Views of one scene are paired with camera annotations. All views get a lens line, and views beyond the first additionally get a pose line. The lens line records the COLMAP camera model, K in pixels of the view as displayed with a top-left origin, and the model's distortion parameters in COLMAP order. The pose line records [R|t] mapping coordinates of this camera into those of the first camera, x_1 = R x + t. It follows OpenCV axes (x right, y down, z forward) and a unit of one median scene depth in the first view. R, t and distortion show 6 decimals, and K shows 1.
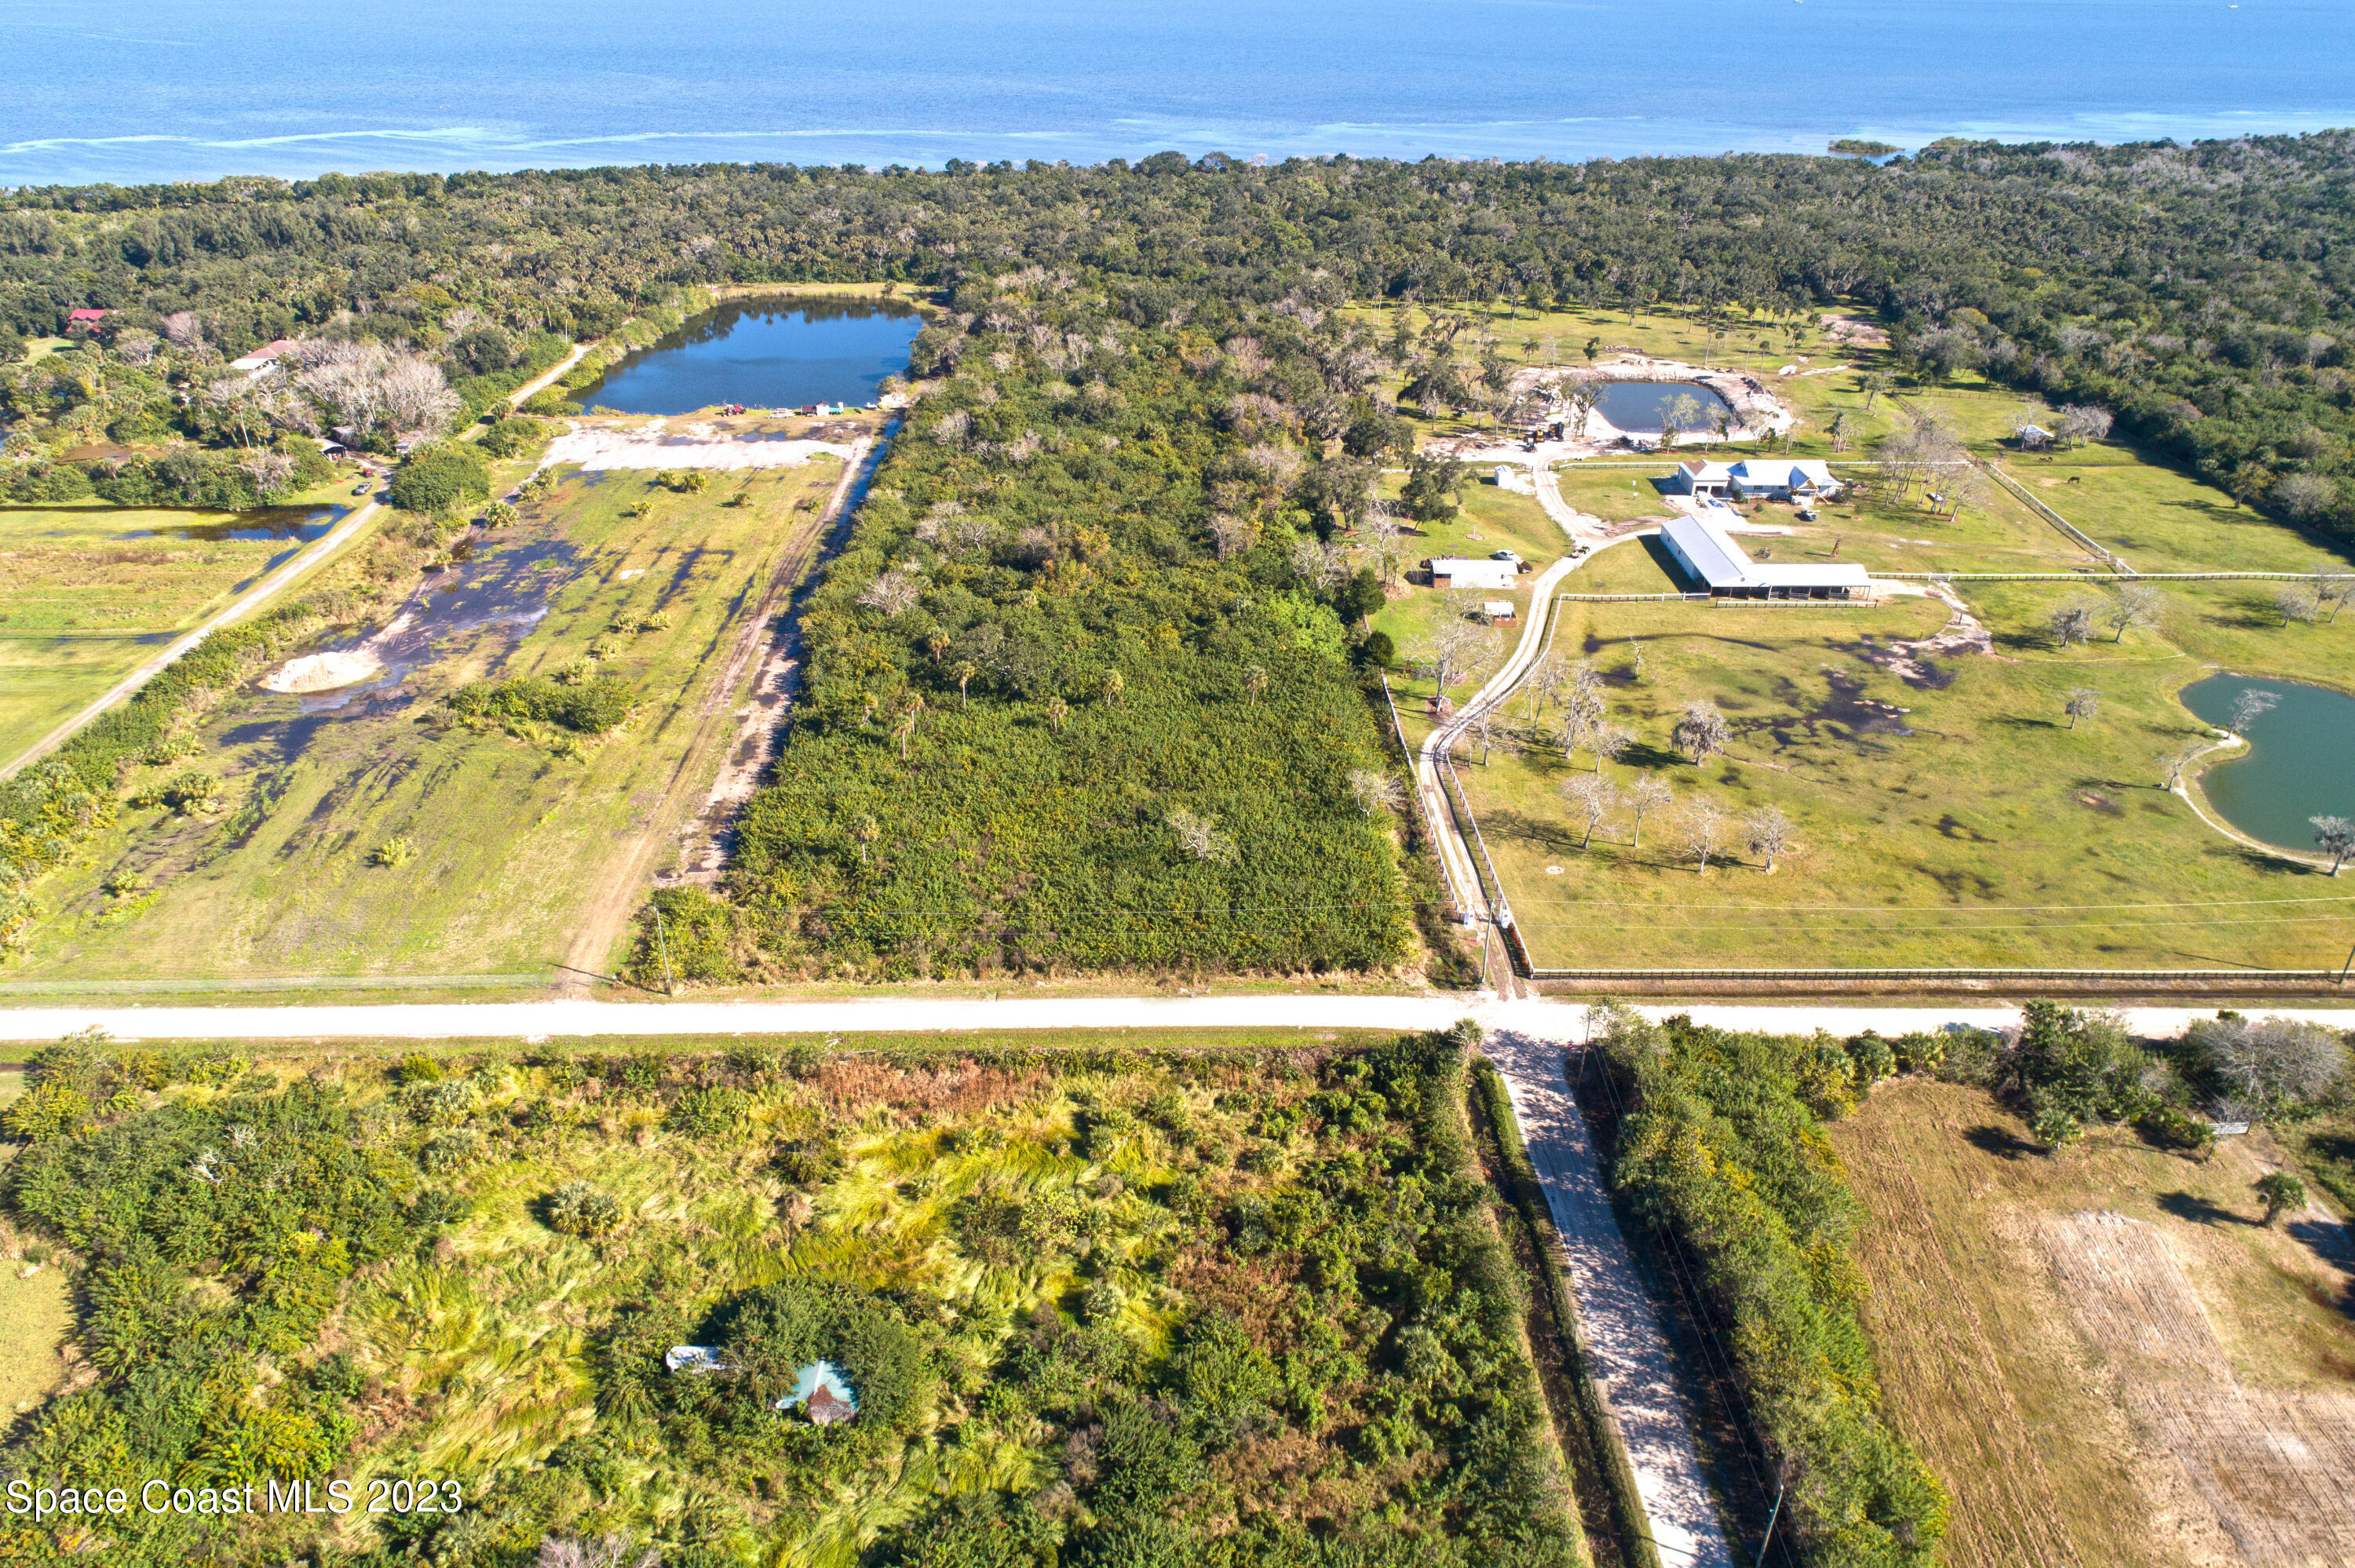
lens RADIAL K [[1587.9, 0, 1175.8], [0, 1587.9, 780.5], [0, 0, 1]] dist [-0.005281, 0.010455]
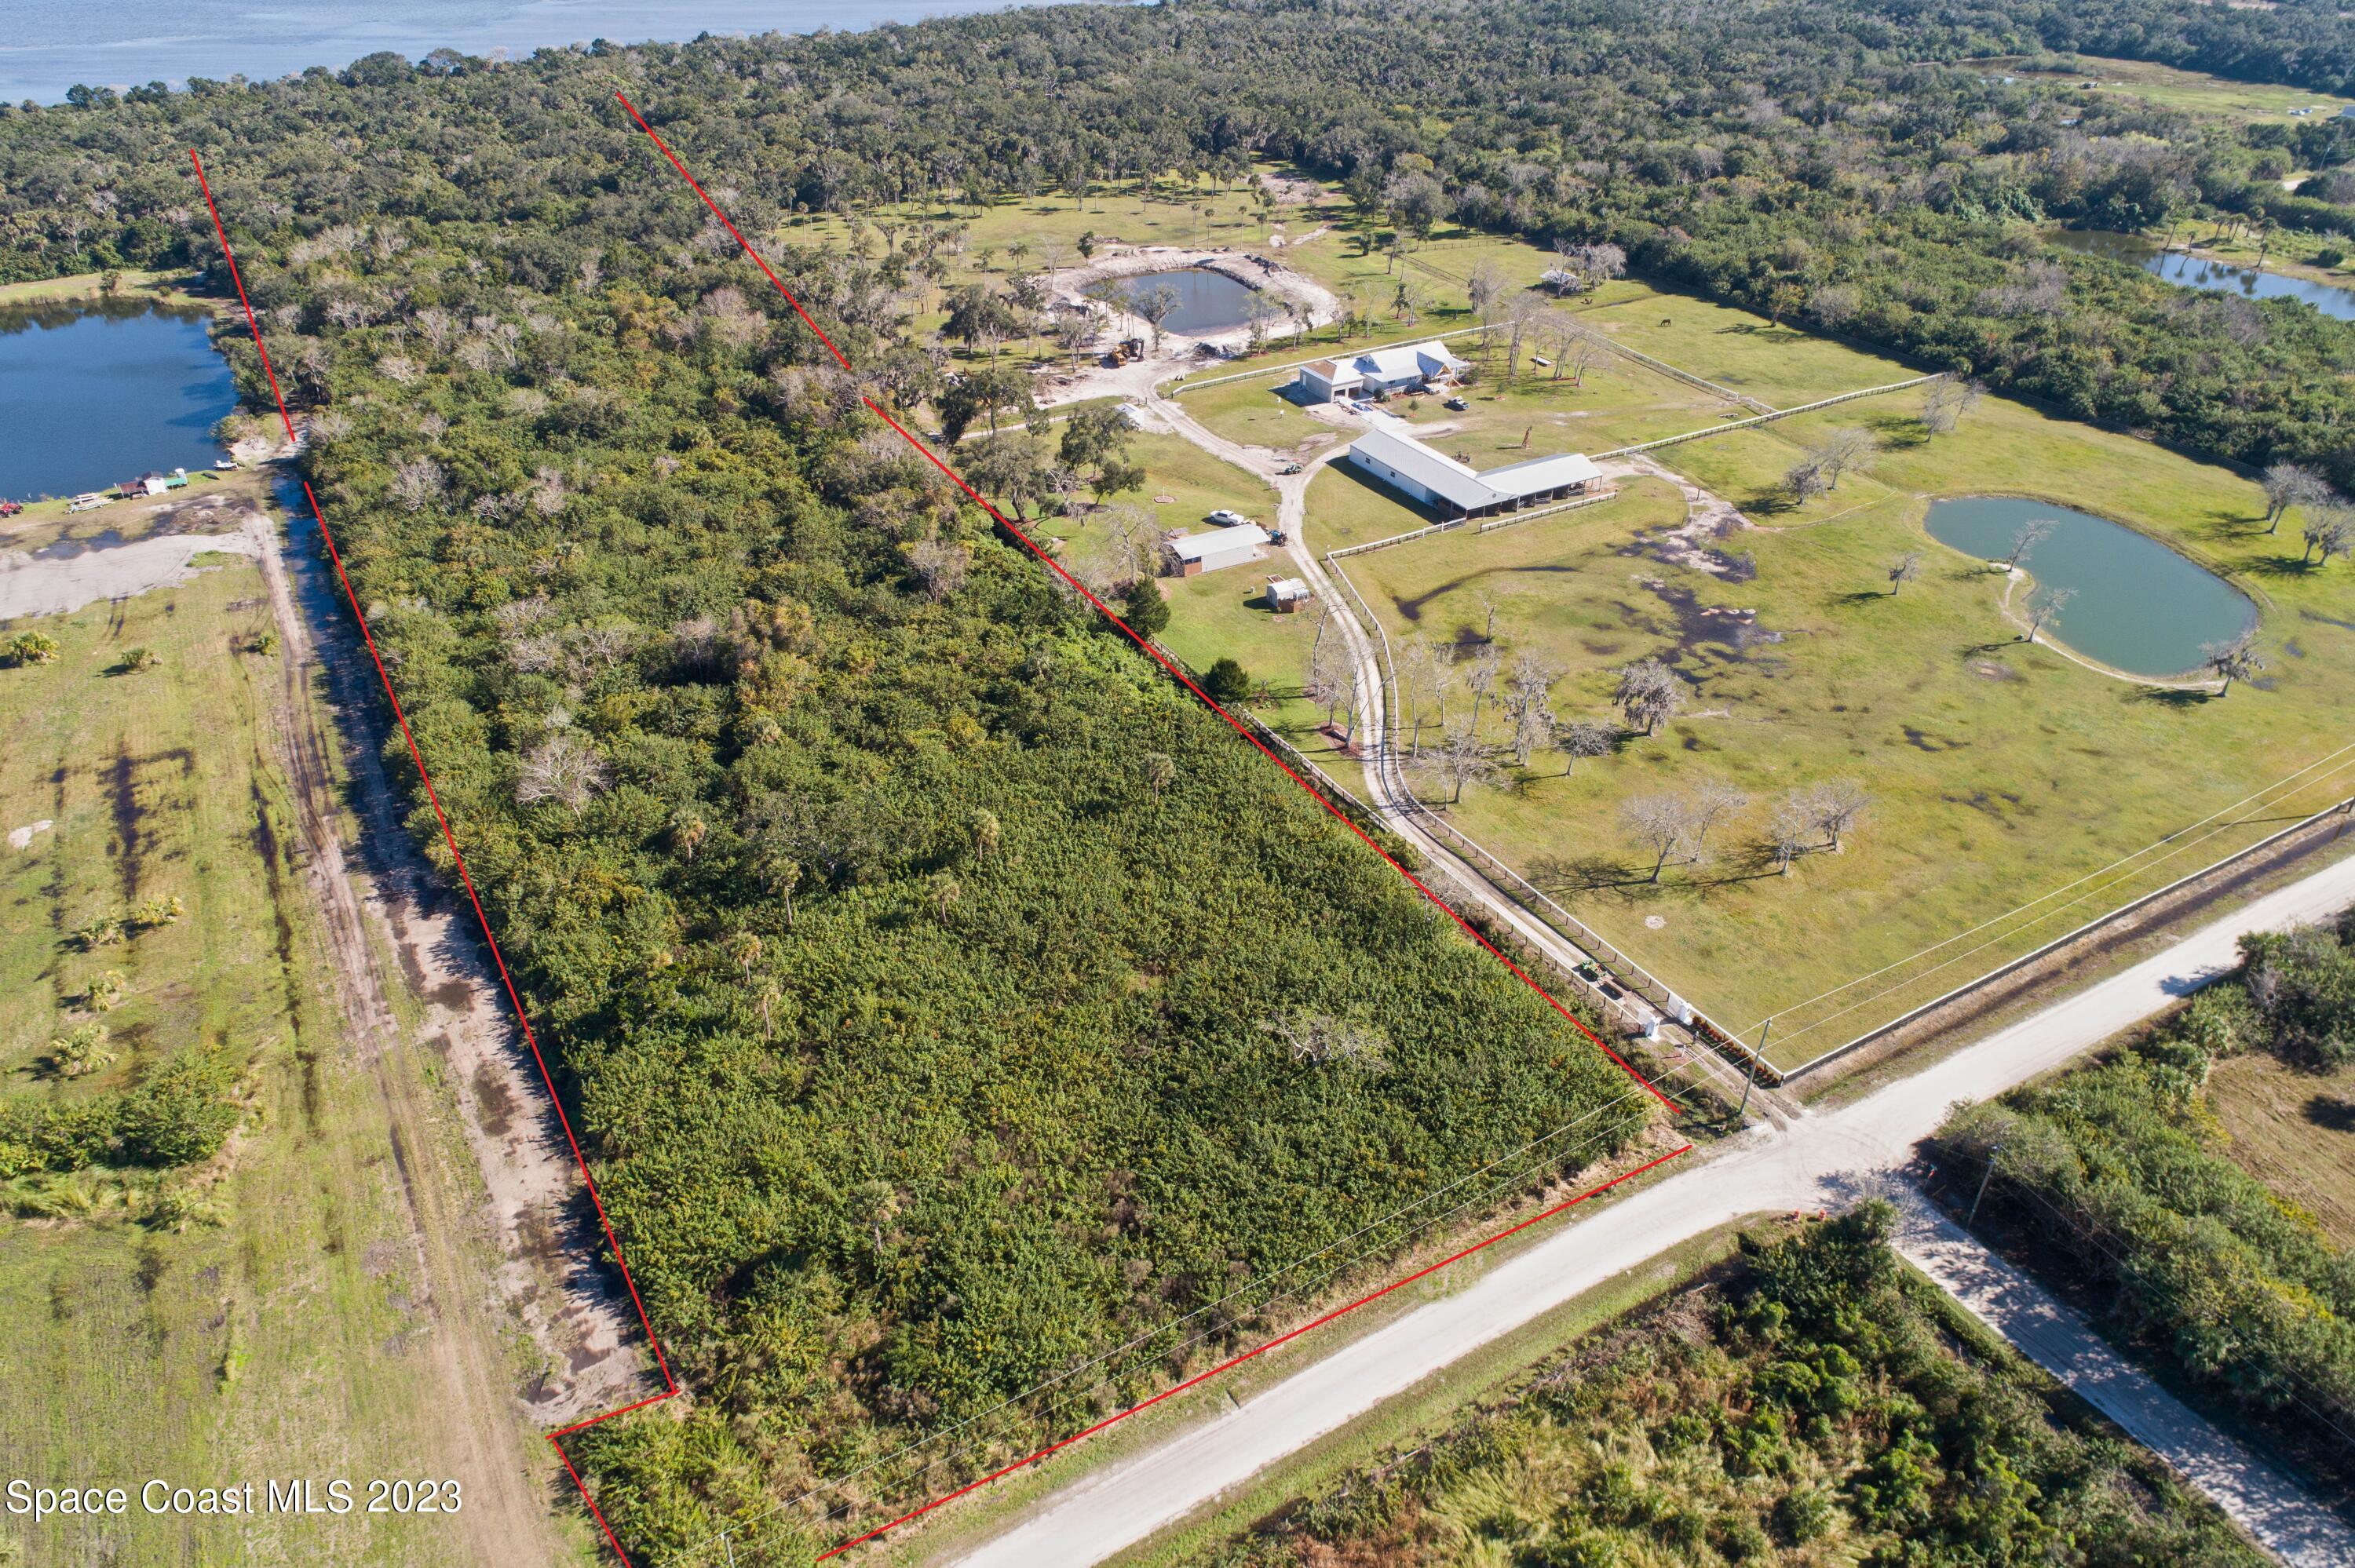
lens RADIAL K [[1587.9, 0, 1175.8], [0, 1587.9, 780.5], [0, 0, 1]] dist [-0.005281, 0.010455]
pose [[0.870458, -0.268470, 0.412585, -0.209836], [0.237252, 0.963214, 0.126218, -0.125130], [-0.431293, -0.011980, 0.902132, 0.259941]]
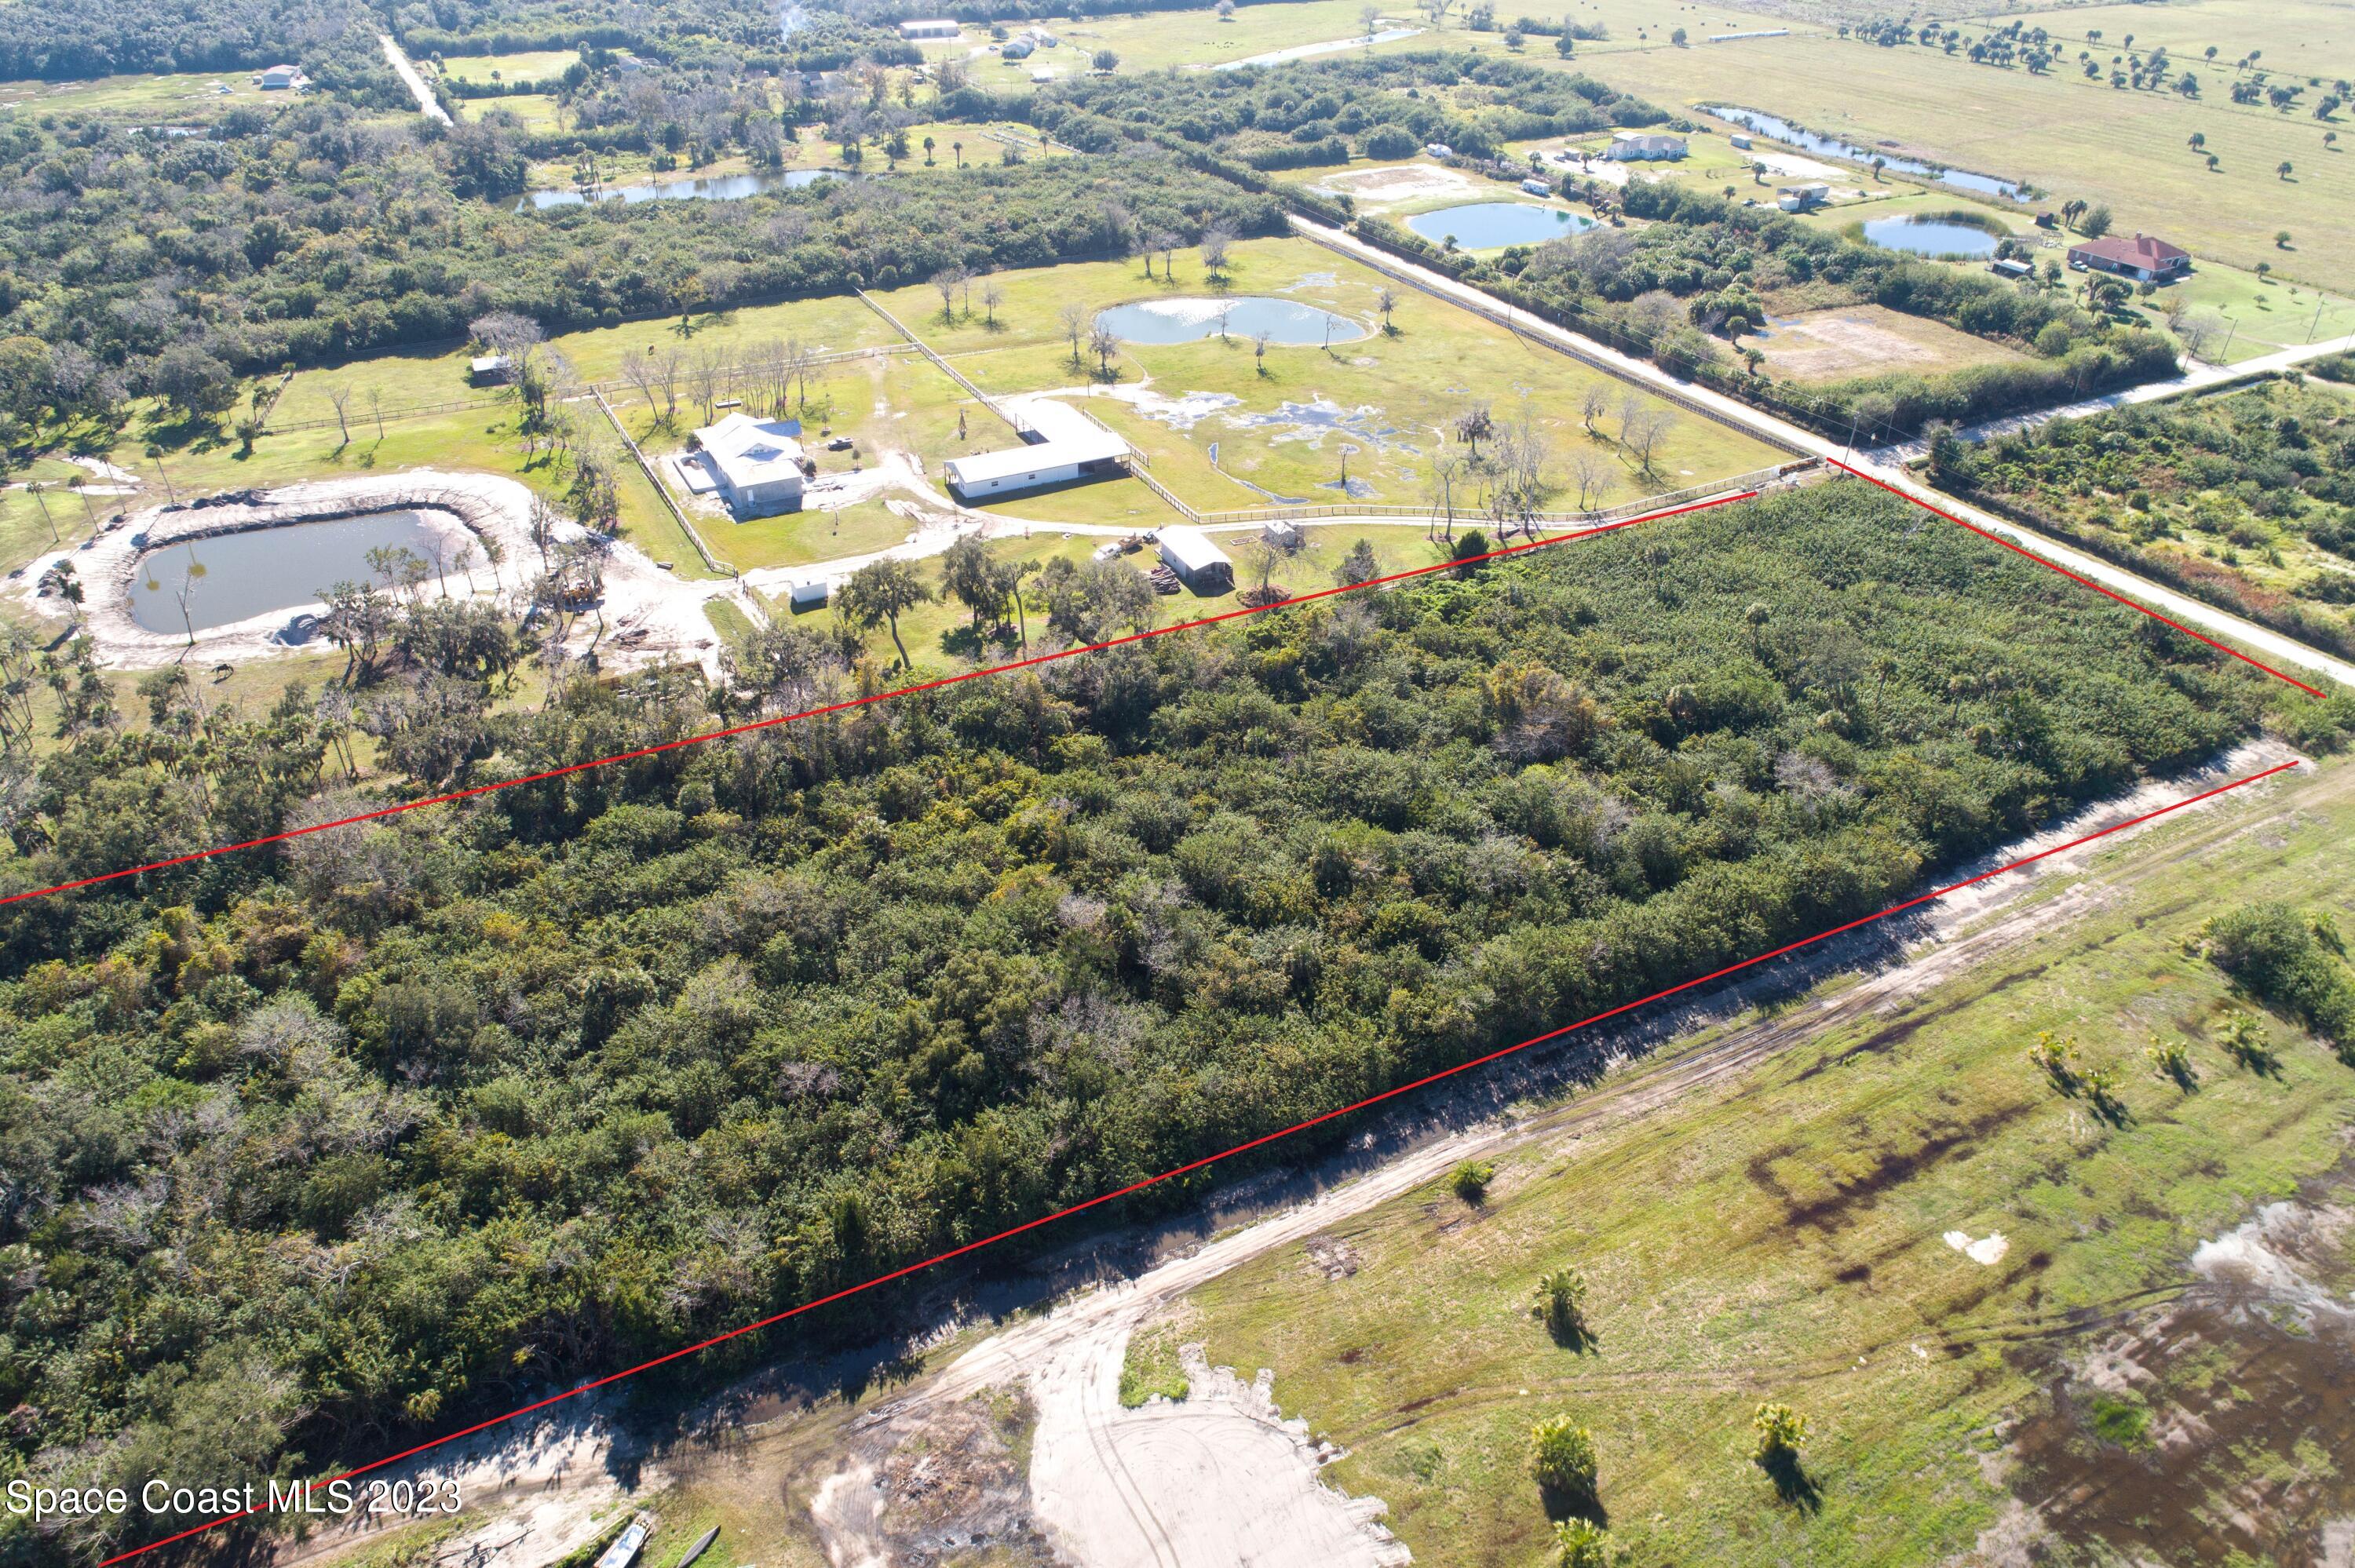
lens RADIAL K [[1587.9, 0, 1175.8], [0, 1587.9, 780.5], [0, 0, 1]] dist [-0.005281, 0.010455]
pose [[-0.460424, -0.493597, 0.737815, -0.529338], [0.414602, 0.615359, 0.670401, -0.657318], [-0.784930, 0.614569, -0.078680, 1.167399]]
